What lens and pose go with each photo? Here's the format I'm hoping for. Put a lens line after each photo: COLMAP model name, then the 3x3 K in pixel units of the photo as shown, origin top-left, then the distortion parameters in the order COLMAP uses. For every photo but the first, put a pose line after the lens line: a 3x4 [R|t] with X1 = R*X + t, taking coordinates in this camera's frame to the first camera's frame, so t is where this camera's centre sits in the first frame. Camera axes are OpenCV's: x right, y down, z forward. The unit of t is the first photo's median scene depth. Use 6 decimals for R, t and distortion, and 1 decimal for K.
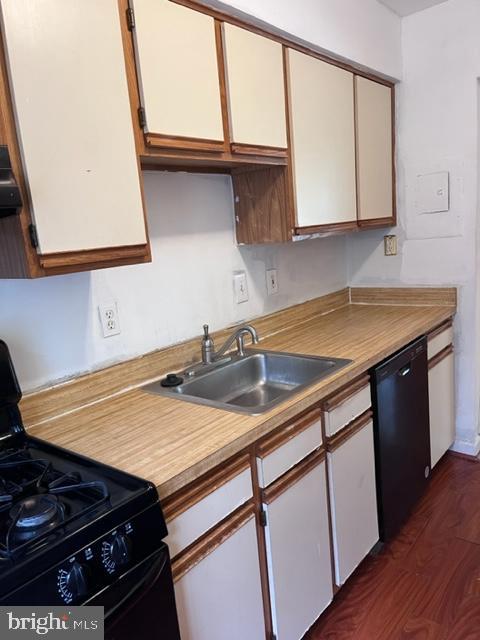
lens RADIAL K [[481.8, 0, 237.8], [0, 481.8, 322.4], [0, 0, 1]] dist [0.040740, -0.015682]
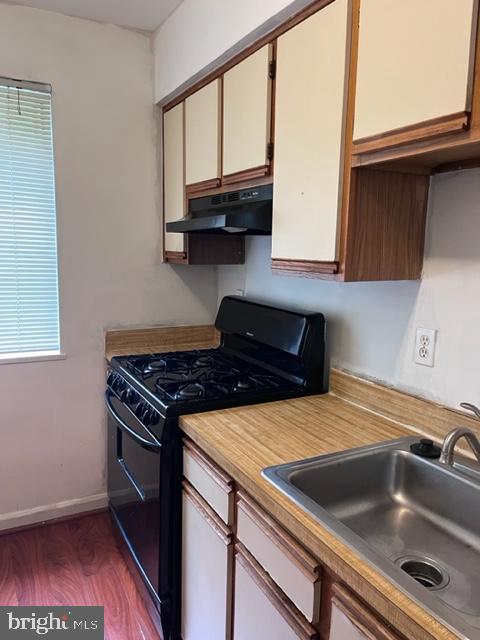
lens RADIAL K [[481.8, 0, 237.3], [0, 481.8, 324.1], [0, 0, 1]] dist [0.040740, -0.015682]
pose [[-0.379532, 0.227786, -0.896699, 0.721255], [-0.165609, 0.936836, 0.308077, -0.290576], [0.910236, 0.265427, -0.317836, 1.090079]]
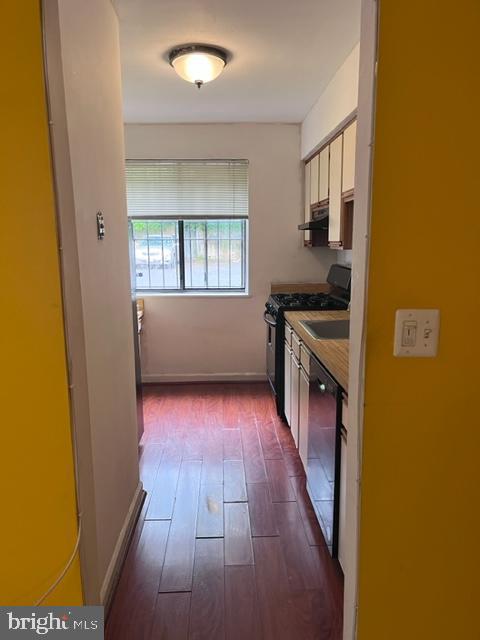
lens RADIAL K [[481.8, 0, 238.6], [0, 481.8, 318.8], [0, 0, 1]] dist [0.040740, -0.015682]
pose [[-0.744446, 0.206191, -0.635047, 1.580617], [-0.049319, 0.931542, 0.360275, -0.580995], [0.665859, 0.299525, -0.683313, 2.200386]]
